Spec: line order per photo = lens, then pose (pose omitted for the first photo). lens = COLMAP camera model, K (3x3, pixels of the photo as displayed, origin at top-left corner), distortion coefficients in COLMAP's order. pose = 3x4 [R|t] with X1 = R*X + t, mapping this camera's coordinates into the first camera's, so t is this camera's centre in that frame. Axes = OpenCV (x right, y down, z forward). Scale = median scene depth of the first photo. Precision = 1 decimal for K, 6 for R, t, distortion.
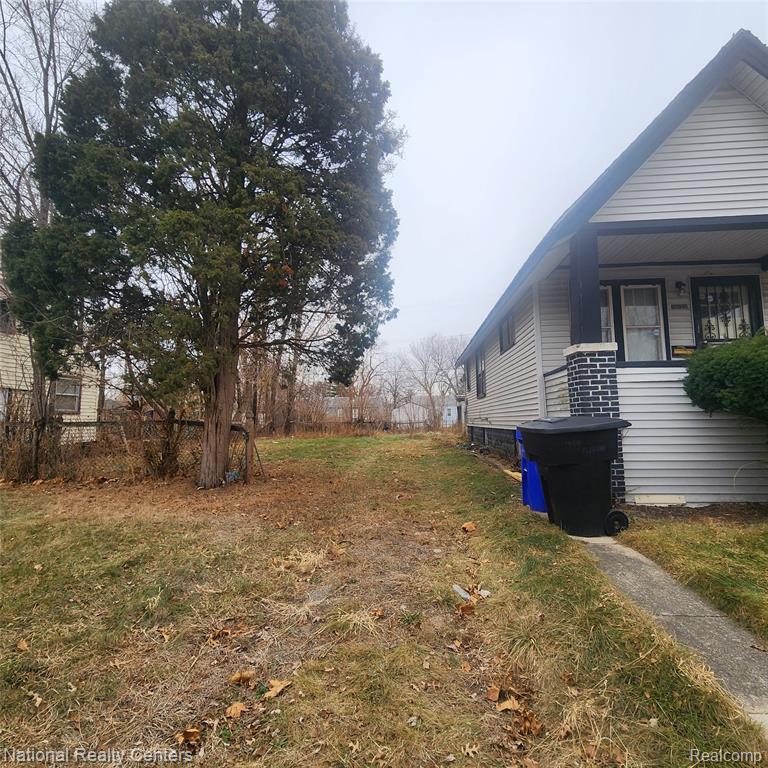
lens RADIAL K [[412.4, 0, 384.0], [0, 412.4, 386.0], [0, 0, 1]] dist [0.002964, 0.000649]
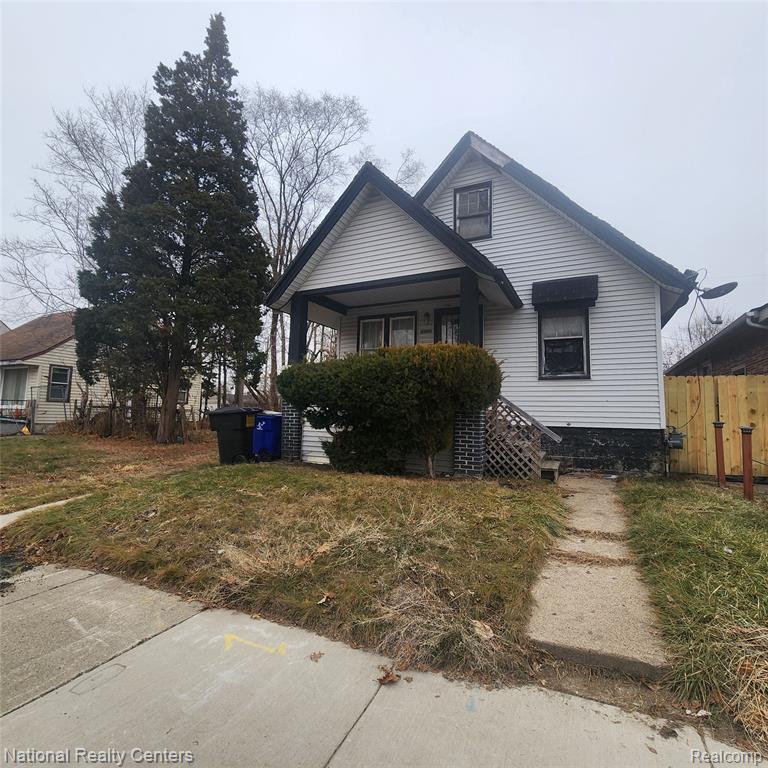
lens RADIAL K [[412.4, 0, 384.0], [0, 412.4, 383.6], [0, 0, 1]] dist [0.002964, 0.000649]
pose [[0.930326, 0.002496, -0.366725, 1.081637], [-0.003730, 0.999990, -0.002657, -0.016919], [0.366715, 0.003840, 0.930326, -0.307229]]
